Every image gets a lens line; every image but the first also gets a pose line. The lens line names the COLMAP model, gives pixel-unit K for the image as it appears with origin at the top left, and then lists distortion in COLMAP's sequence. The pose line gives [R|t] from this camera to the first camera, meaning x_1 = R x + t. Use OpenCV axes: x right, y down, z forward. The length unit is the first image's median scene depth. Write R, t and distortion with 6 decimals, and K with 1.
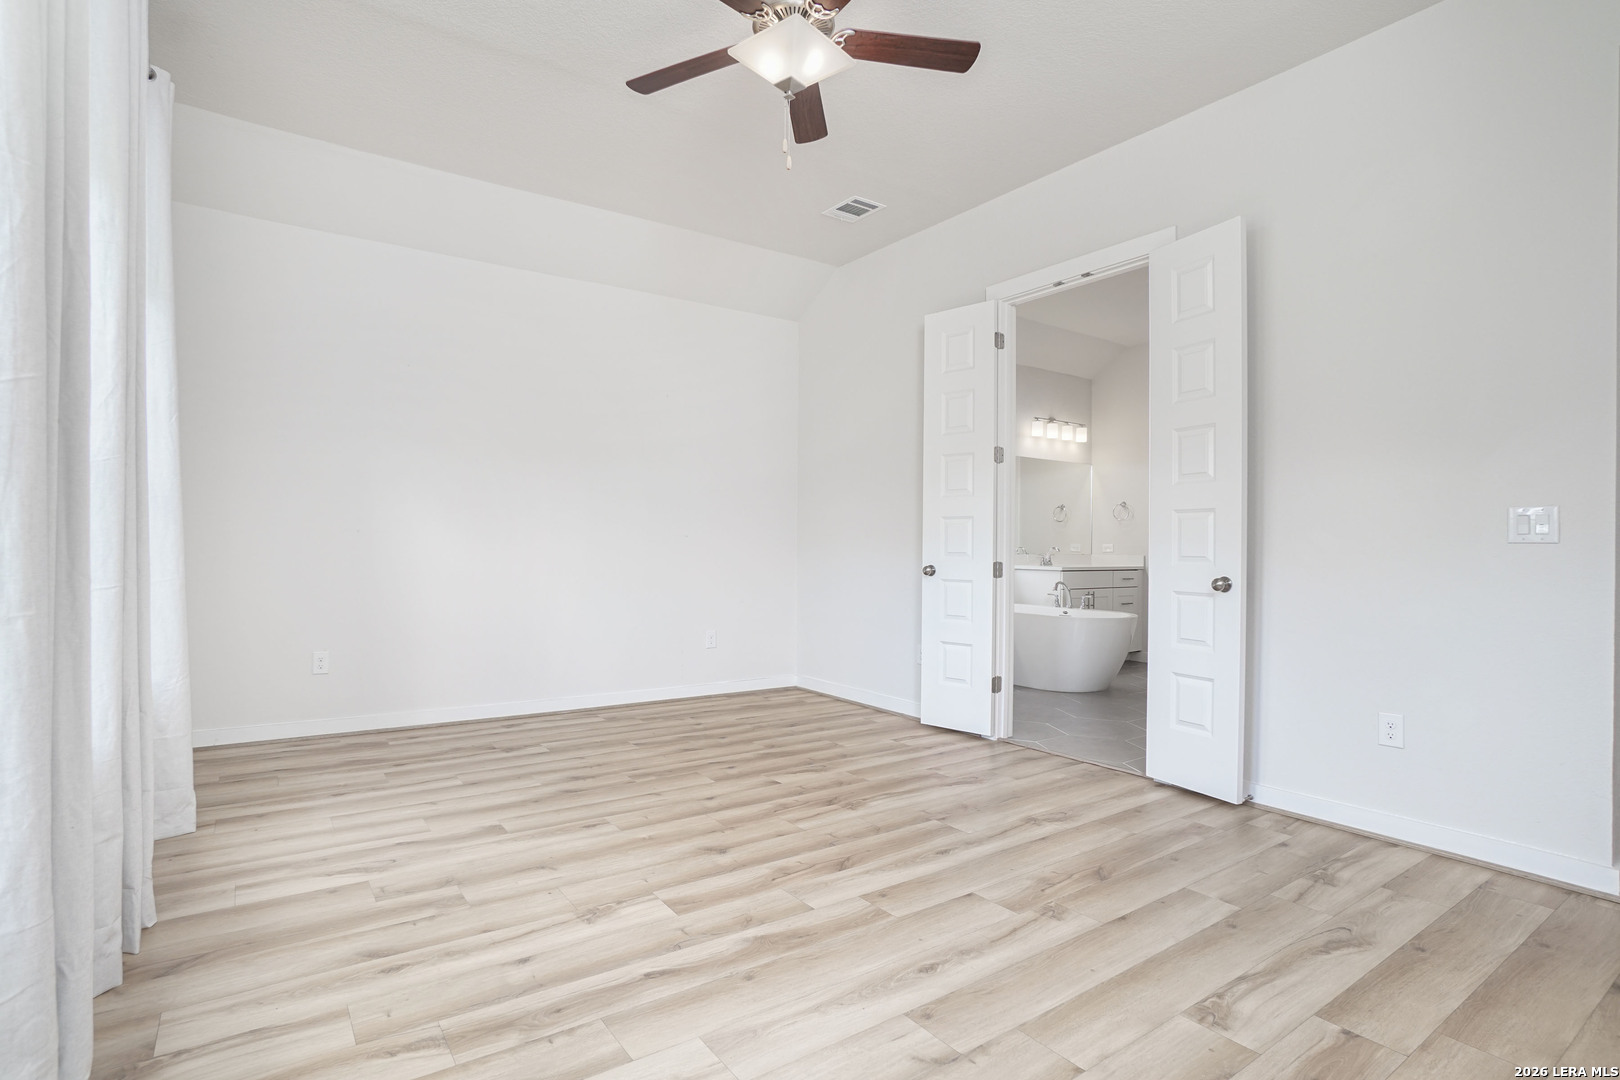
lens RADIAL K [[768.5, 0, 793.7], [0, 768.5, 543.2], [0, 0, 1]] dist [-0.055582, 0.021129]
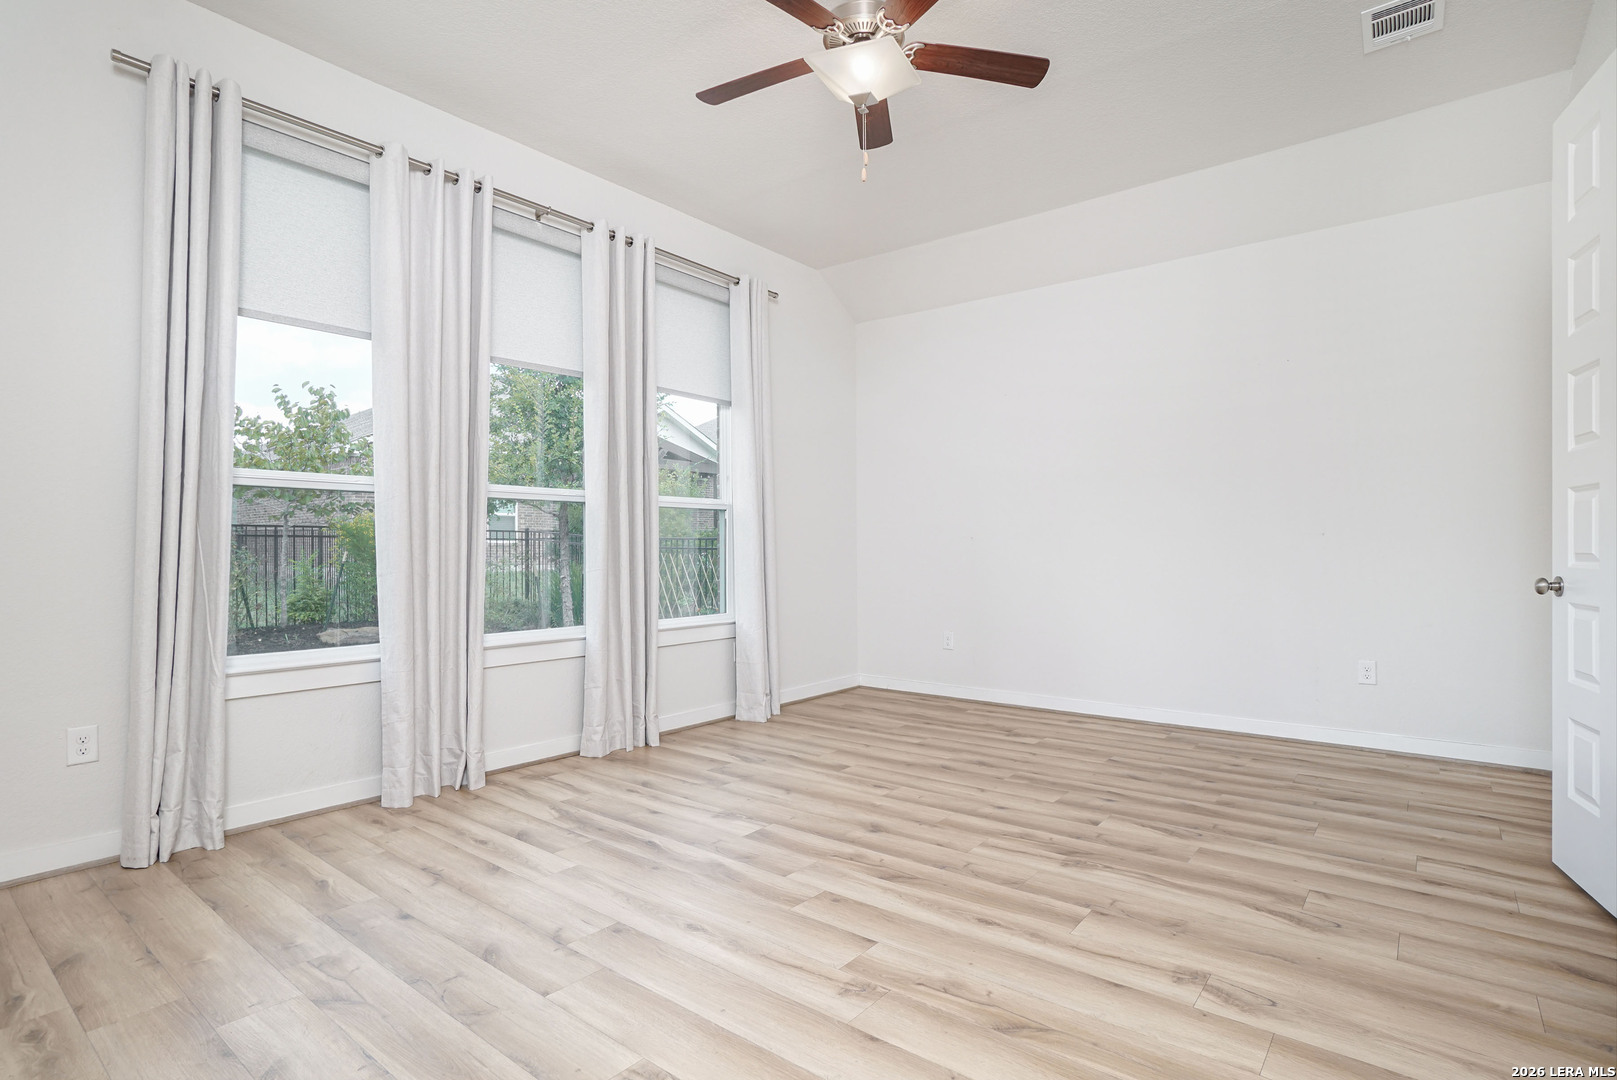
lens RADIAL K [[767.1, 0, 792.2], [0, 767.1, 543.2], [0, 0, 1]] dist [-0.055582, 0.021129]
pose [[0.327774, -0.014550, -0.944644, 0.716475], [0.007787, 0.999889, -0.012699, 0.008786], [0.944724, -0.003194, 0.327851, 0.433601]]
